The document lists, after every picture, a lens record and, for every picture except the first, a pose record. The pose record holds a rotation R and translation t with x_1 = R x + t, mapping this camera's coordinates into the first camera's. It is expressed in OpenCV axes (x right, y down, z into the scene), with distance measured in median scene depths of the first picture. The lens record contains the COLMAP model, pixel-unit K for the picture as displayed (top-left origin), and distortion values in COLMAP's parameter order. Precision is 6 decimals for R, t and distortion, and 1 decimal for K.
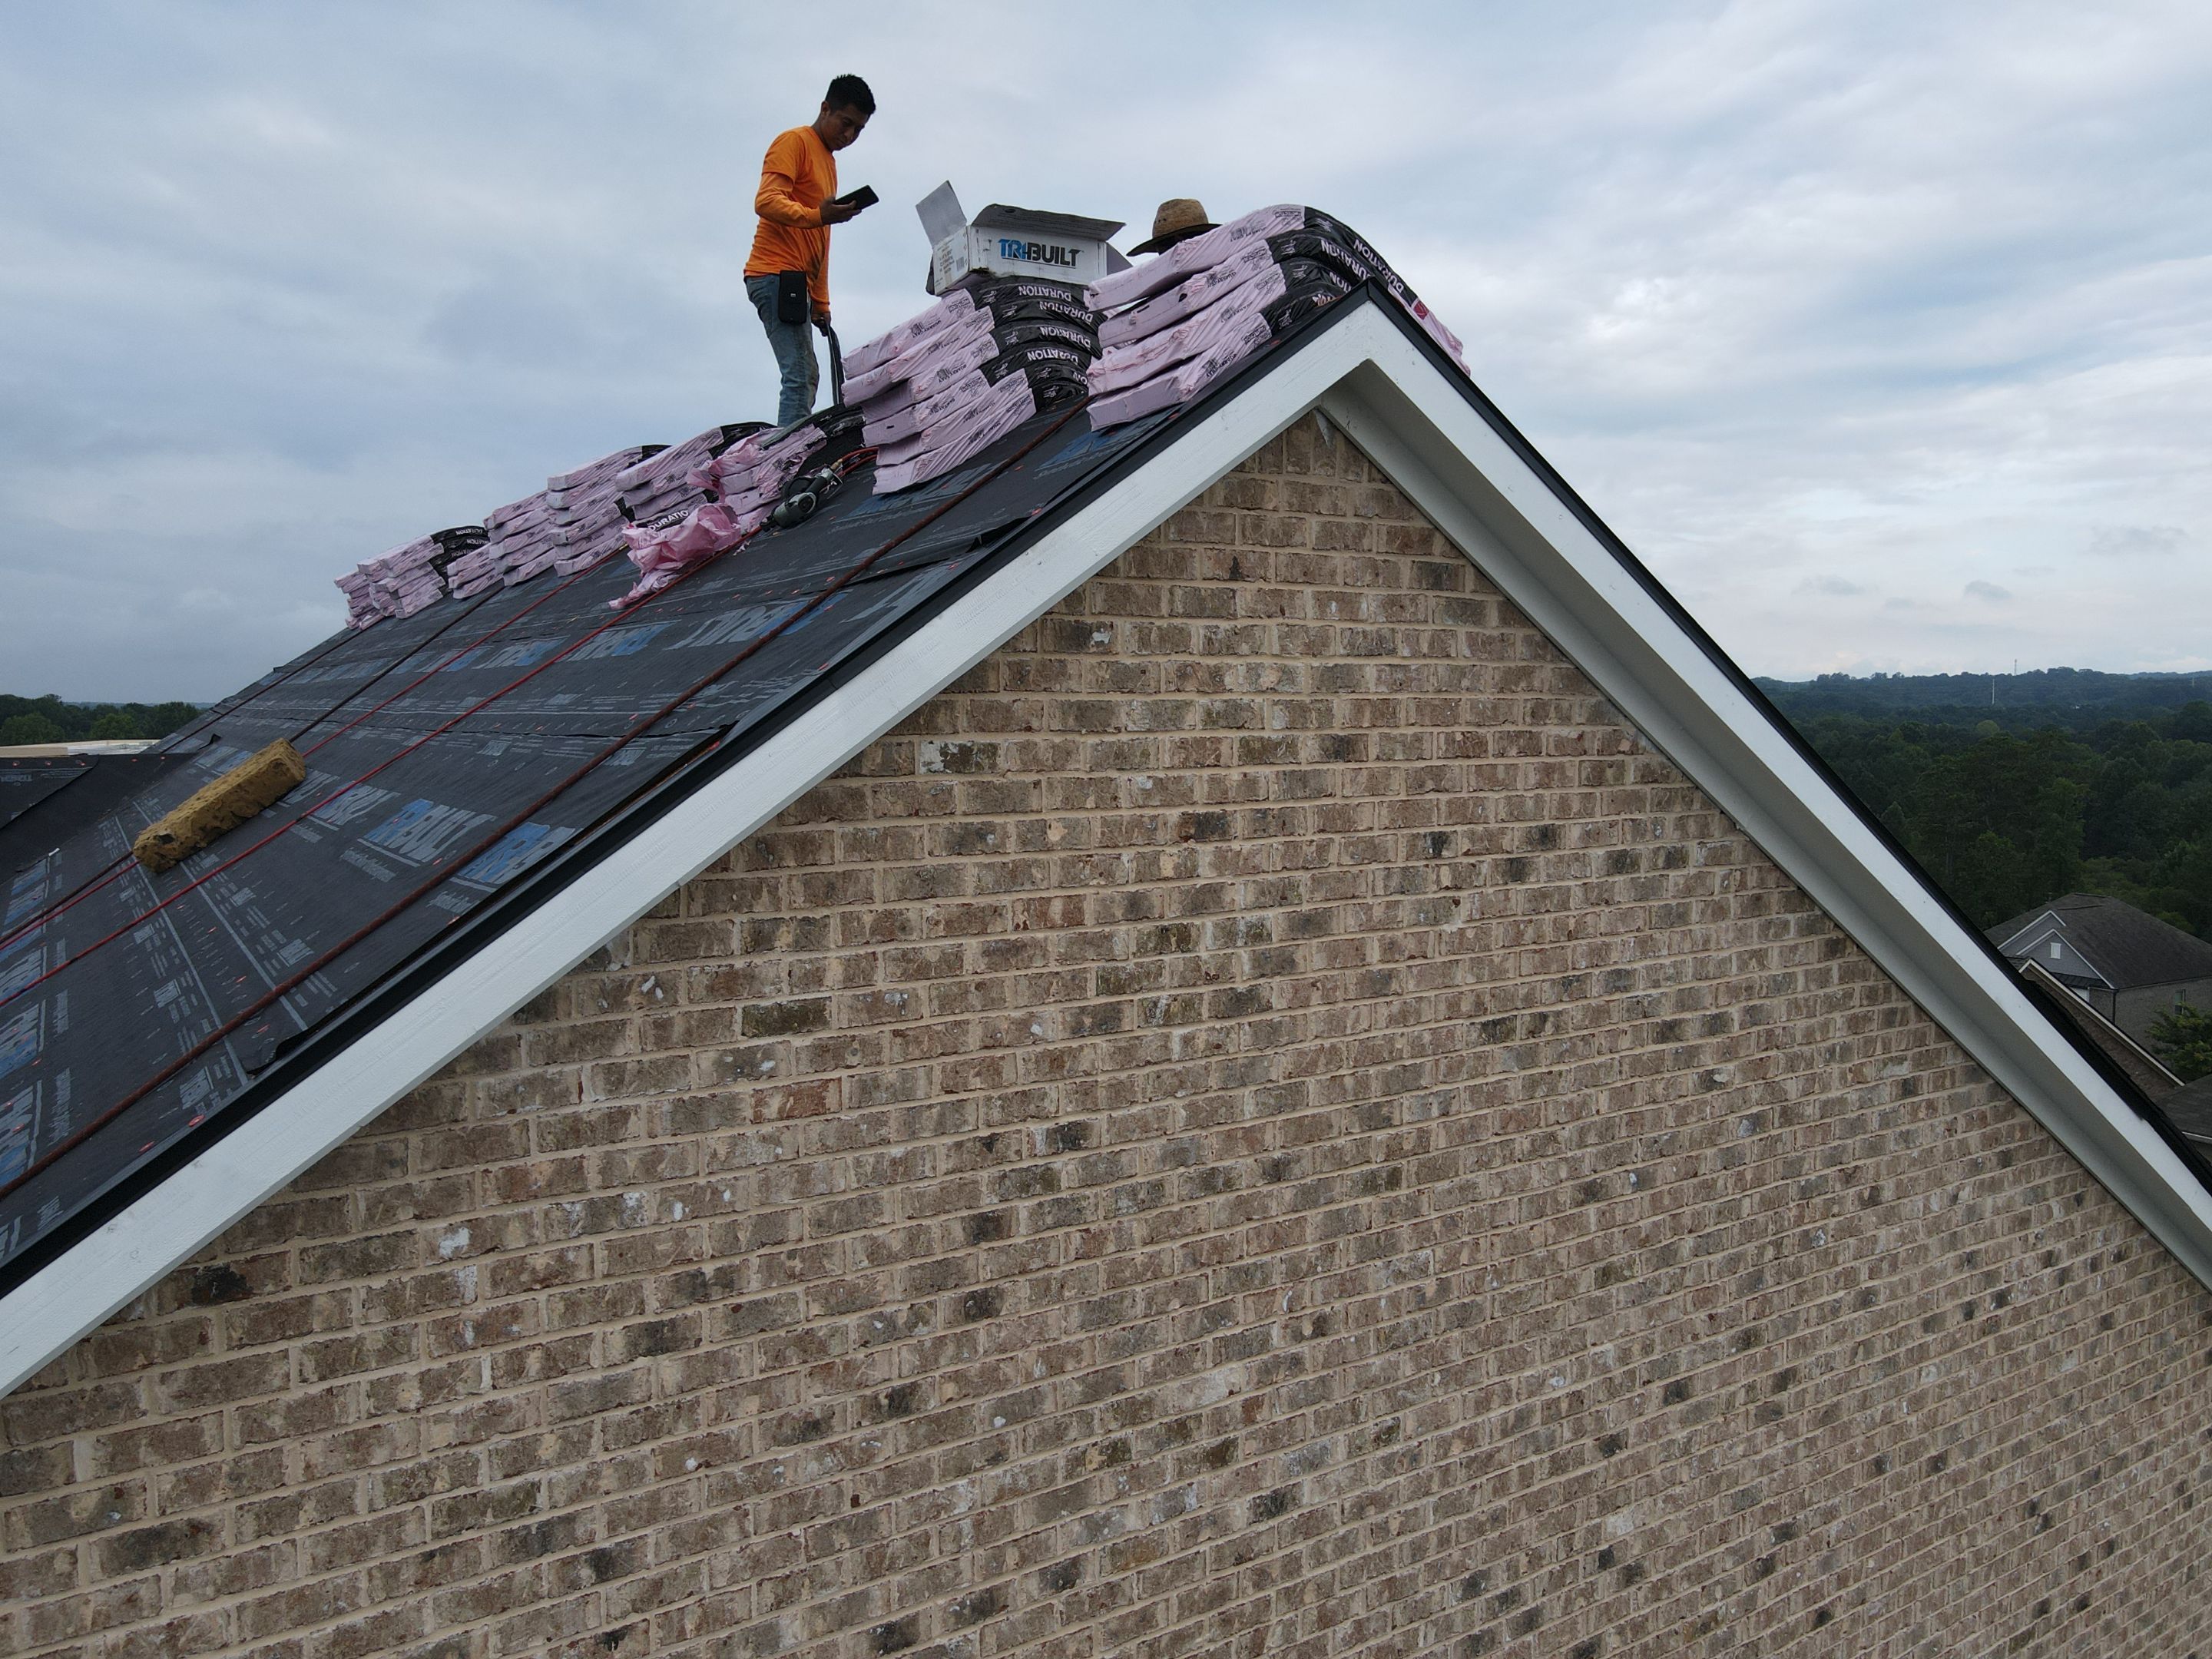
lens RADIAL K [[1627.0, 0, 1109.3], [0, 1627.0, 816.8], [0, 0, 1]] dist [-0.010026, 0.037456]
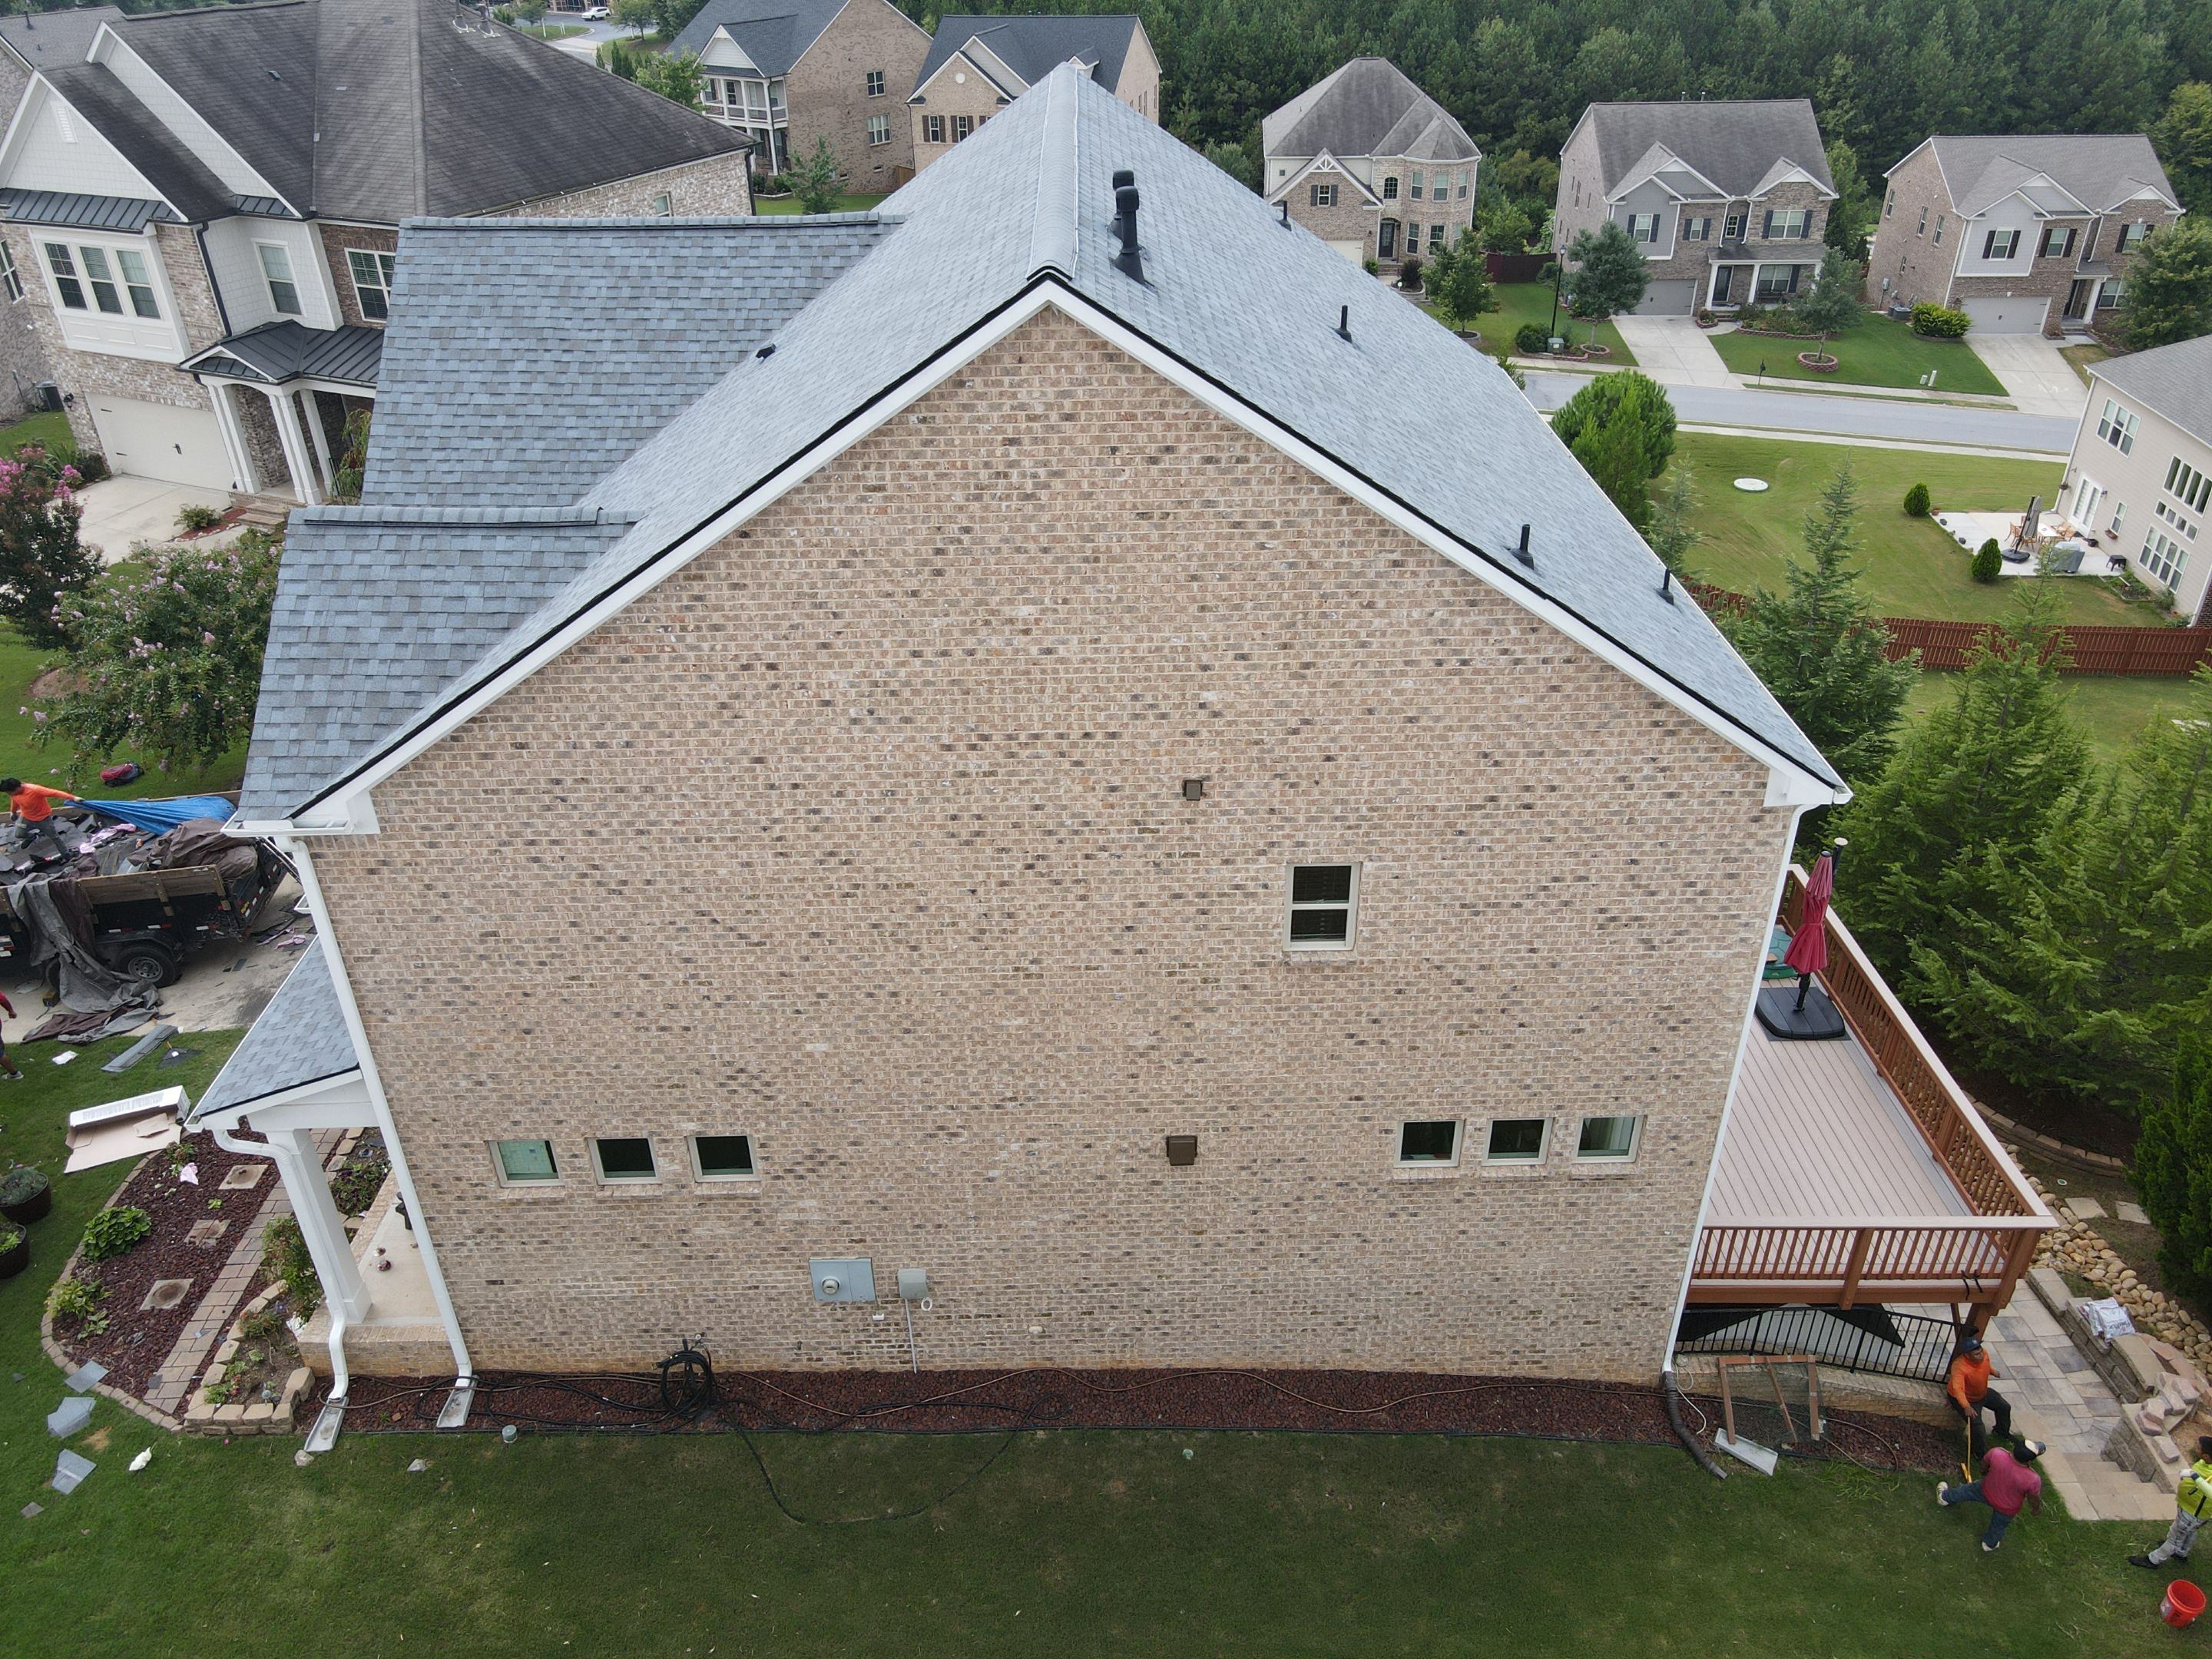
lens RADIAL K [[1629.3, 0, 1105.2], [0, 1629.3, 809.1], [0, 0, 1]] dist [-0.047092, 0.105679]
pose [[0.847459, 0.264030, -0.460544, 1.780672], [-0.028026, 0.888586, 0.457854, -0.777563], [0.530120, -0.375105, 0.760440, -1.503752]]
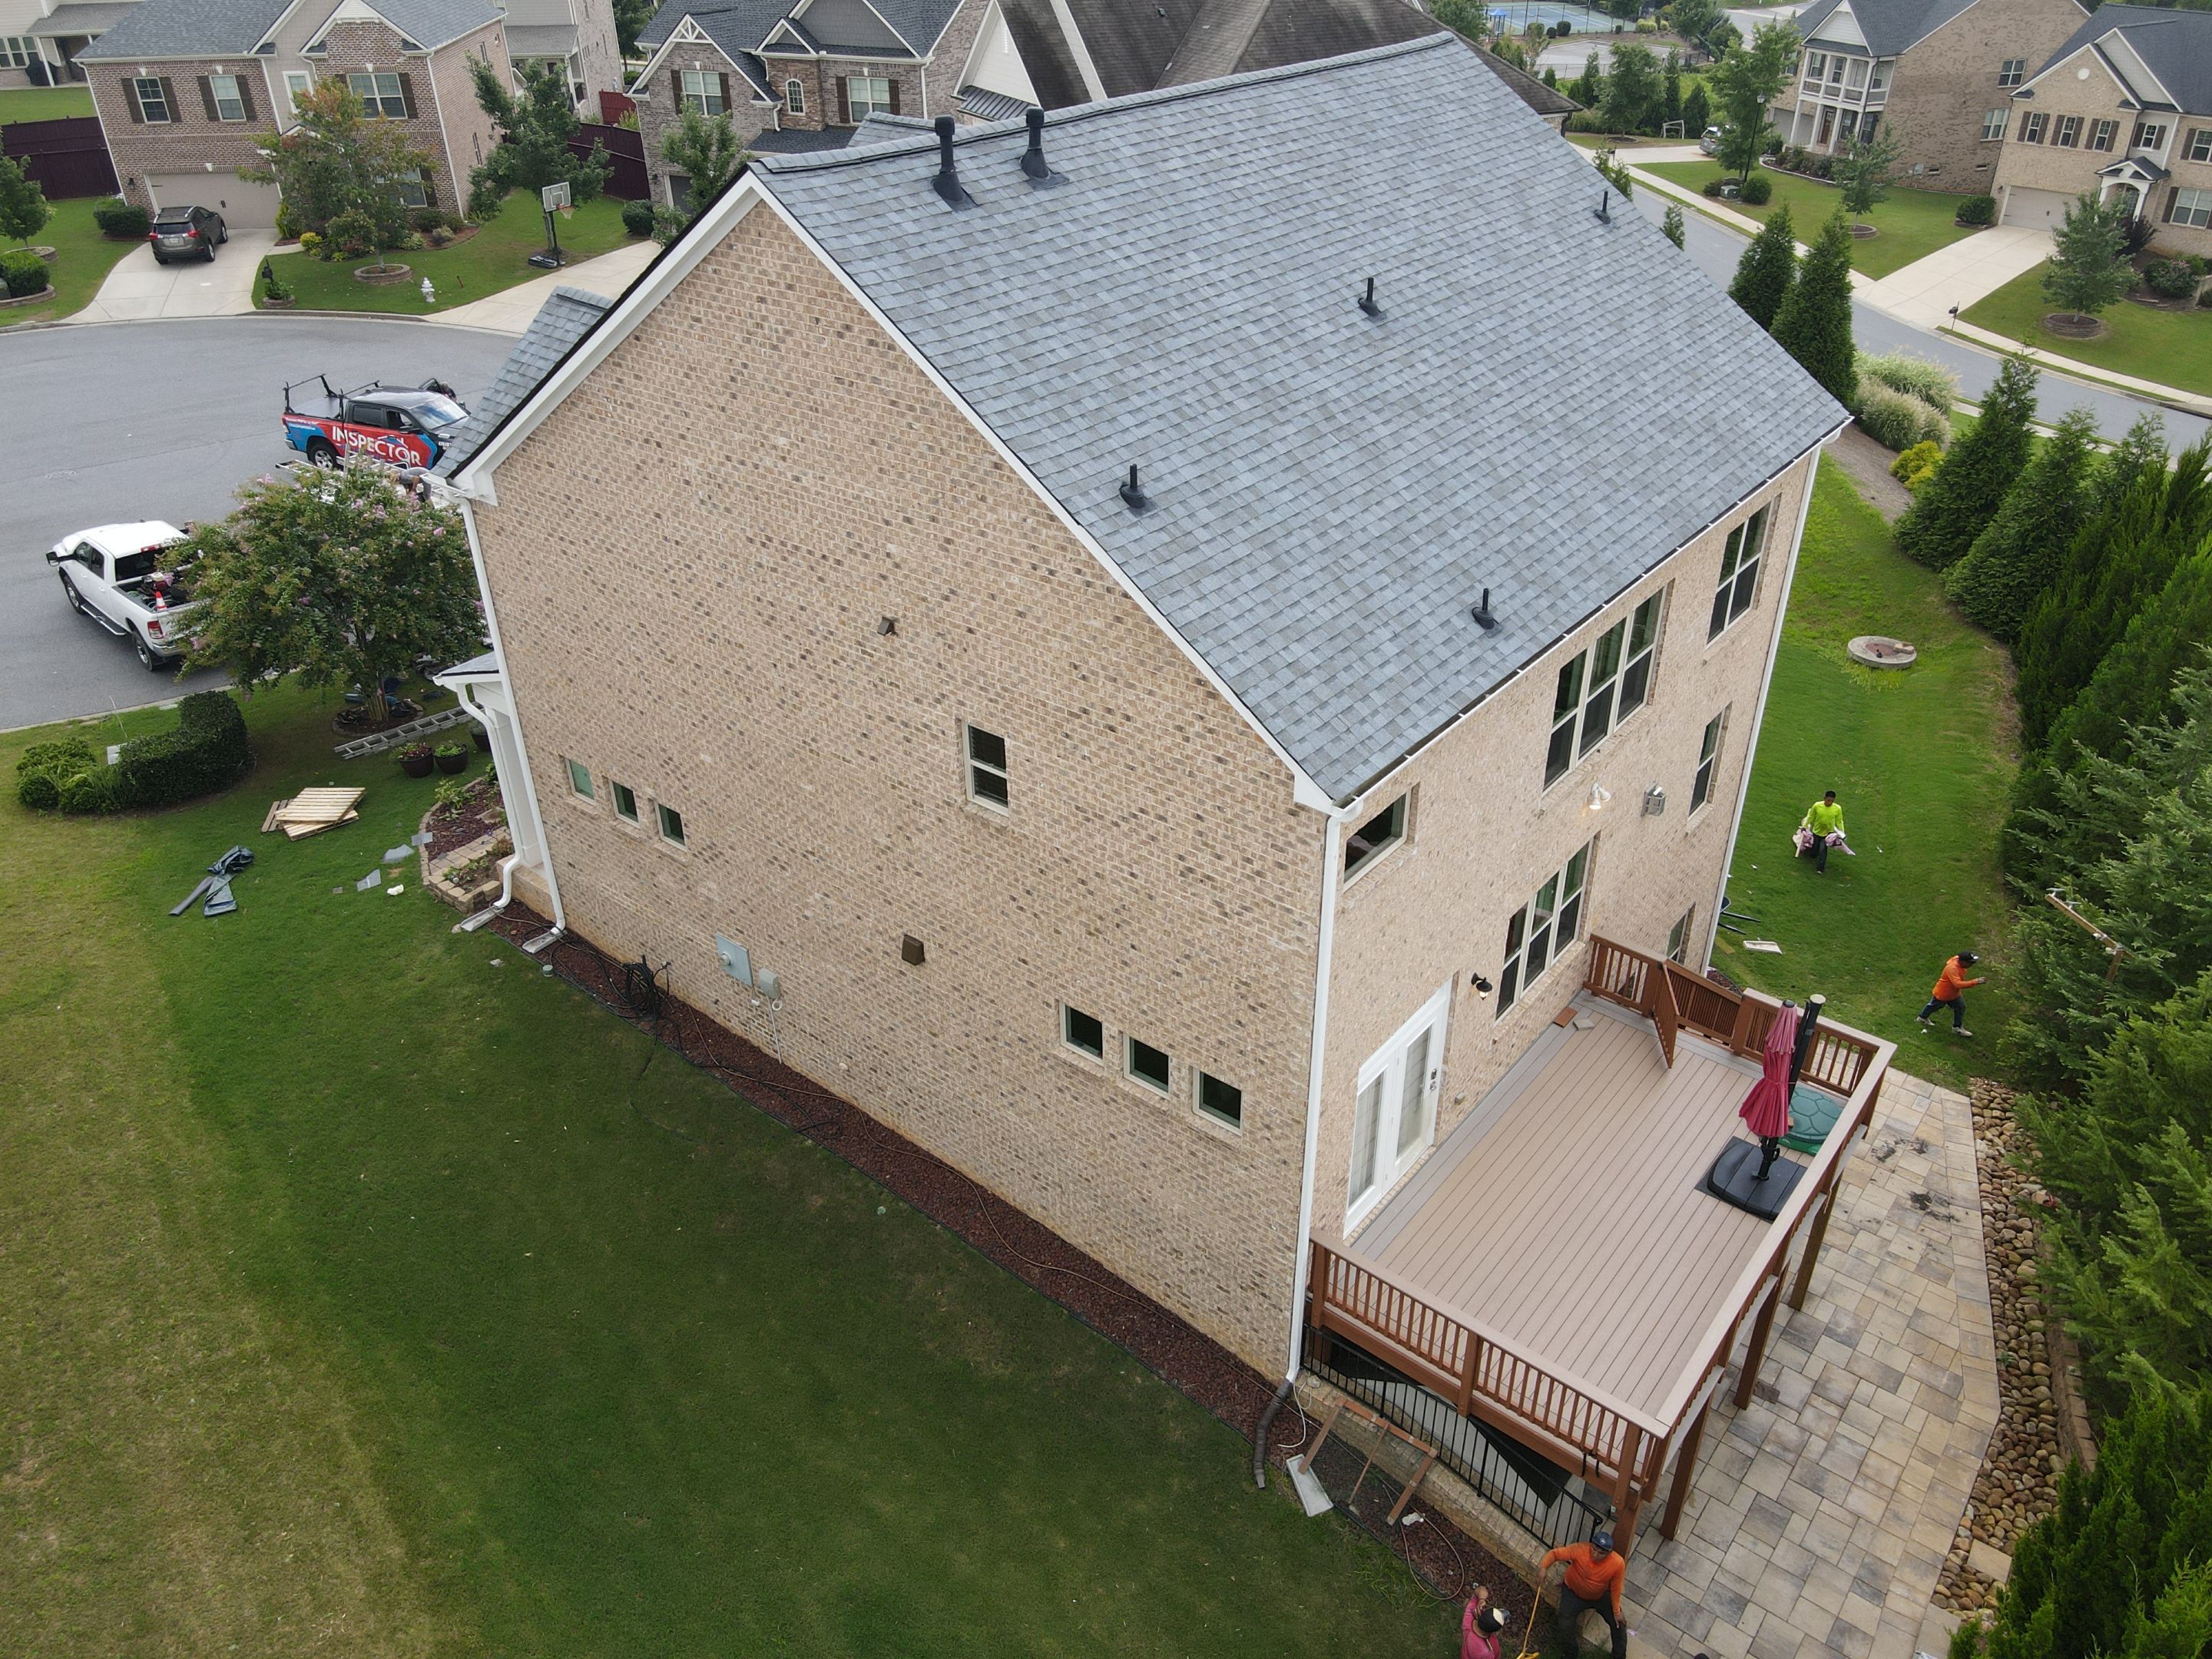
lens RADIAL K [[1627.0, 0, 1109.3], [0, 1627.0, 816.8], [0, 0, 1]] dist [-0.010026, 0.037456]
pose [[0.316742, 0.492392, -0.810694, 4.063260], [-0.057999, 0.863156, 0.501596, -0.921210], [0.946737, -0.111857, 0.301956, 0.442493]]
